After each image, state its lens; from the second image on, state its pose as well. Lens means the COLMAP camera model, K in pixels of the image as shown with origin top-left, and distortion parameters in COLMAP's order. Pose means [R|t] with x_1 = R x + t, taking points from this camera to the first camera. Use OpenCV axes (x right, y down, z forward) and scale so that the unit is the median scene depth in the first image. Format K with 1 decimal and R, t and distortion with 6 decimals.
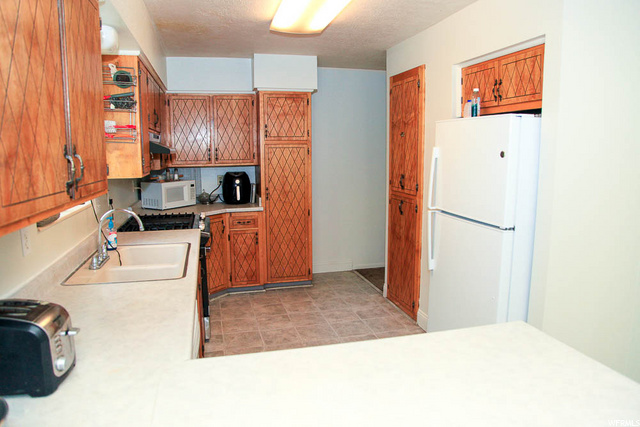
lens RADIAL K [[431.2, 0, 320.0], [0, 431.2, 213.5], [0, 0, 1]] dist [-0.121700, 0.058676]
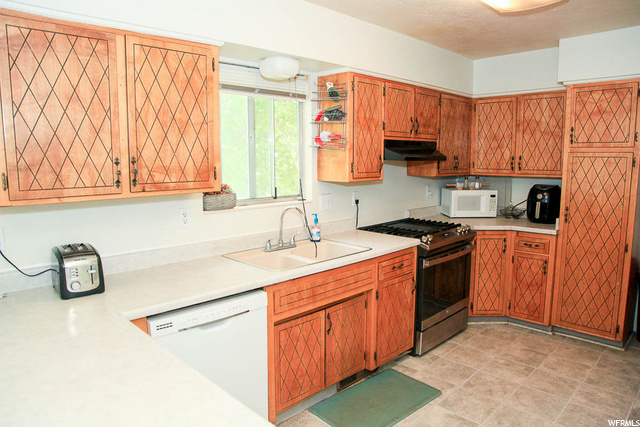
lens RADIAL K [[431.2, 0, 320.0], [0, 431.2, 213.5], [0, 0, 1]] dist [-0.121700, 0.058676]
pose [[0.500519, 0.116868, -0.857801, 0.307236], [-0.126117, 0.990119, 0.061307, -0.038037], [0.856490, 0.077498, 0.510313, 0.222251]]
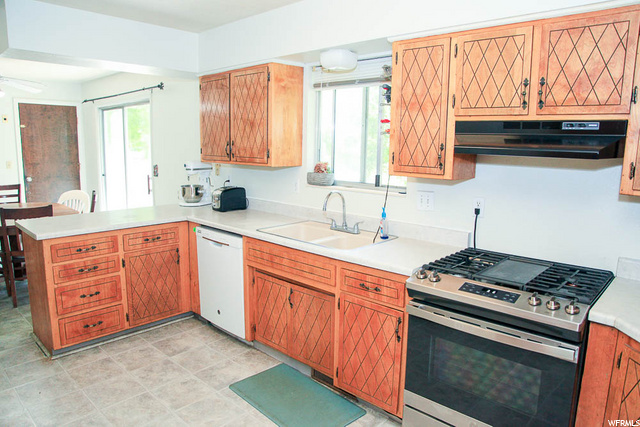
lens RADIAL K [[431.2, 0, 320.0], [0, 431.2, 213.5], [0, 0, 1]] dist [-0.121700, 0.058676]
pose [[-0.843091, 0.079898, -0.531802, 0.125294], [-0.090294, 0.953831, 0.286451, -0.155319], [0.530136, 0.289523, -0.796952, 1.010257]]
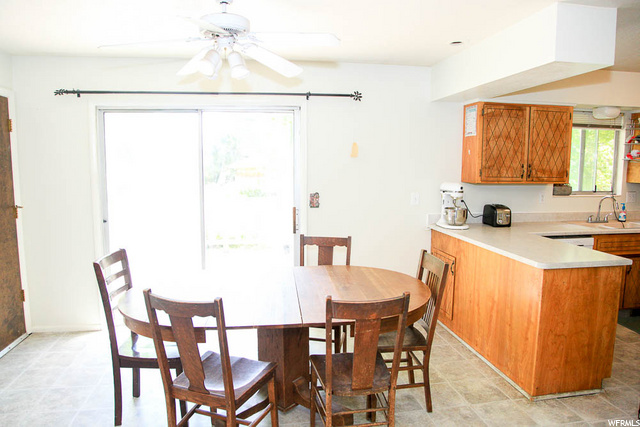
lens RADIAL K [[431.2, 0, 320.0], [0, 431.2, 213.5], [0, 0, 1]] dist [-0.121700, 0.058676]
pose [[-0.091688, 0.118258, -0.988741, 0.774074], [-0.148462, 0.980202, 0.131004, 0.007857], [0.984658, 0.158802, -0.072316, -0.085232]]
